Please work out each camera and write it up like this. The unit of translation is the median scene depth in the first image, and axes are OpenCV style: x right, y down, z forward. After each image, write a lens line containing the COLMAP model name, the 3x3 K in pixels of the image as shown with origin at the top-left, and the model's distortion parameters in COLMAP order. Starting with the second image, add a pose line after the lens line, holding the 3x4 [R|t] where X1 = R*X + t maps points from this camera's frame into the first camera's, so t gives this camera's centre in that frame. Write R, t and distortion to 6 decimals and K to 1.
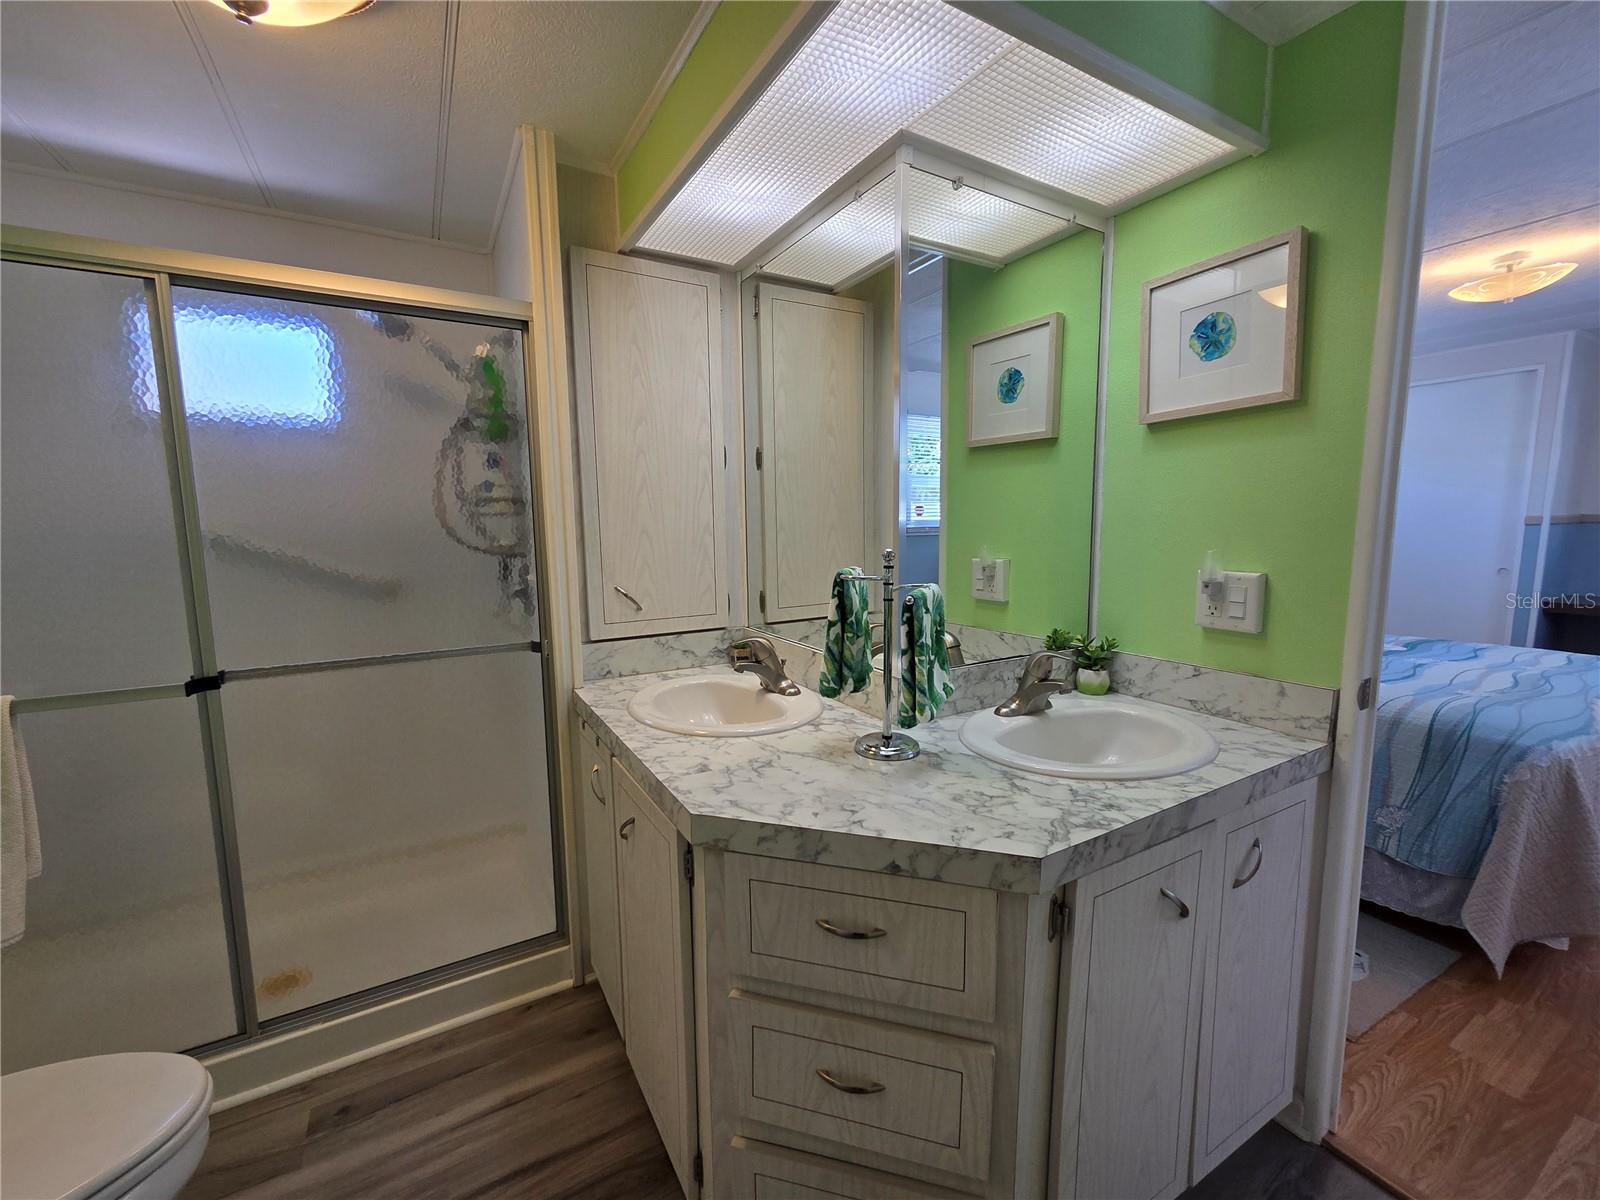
lens RADIAL K [[655.0, 0, 802.0], [0, 655.0, 601.5], [0, 0, 1]] dist [-0.000674, 0.002547]
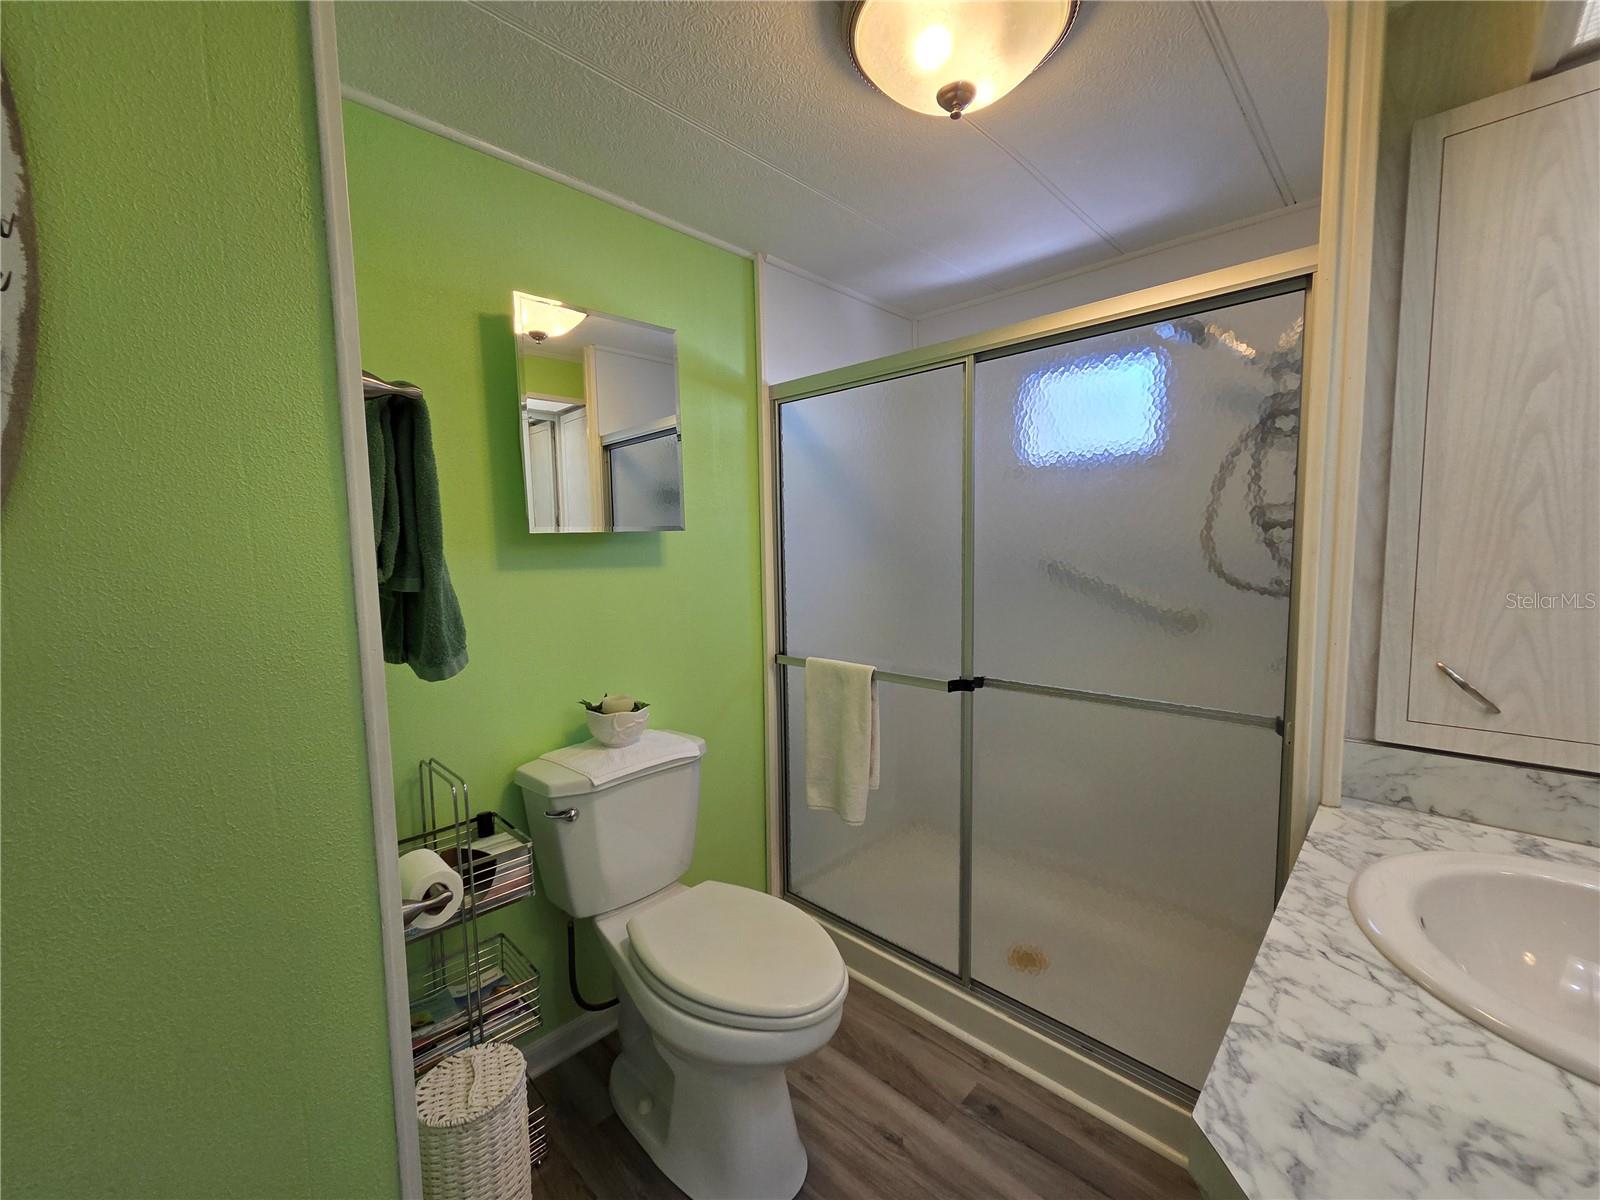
lens RADIAL K [[655.0, 0, 802.0], [0, 655.0, 601.5], [0, 0, 1]] dist [-0.000674, 0.002547]
pose [[0.277830, 0.089704, -0.956433, 0.146123], [-0.106142, 0.992401, 0.062245, -0.066139], [0.954748, 0.084224, 0.285240, 0.321485]]
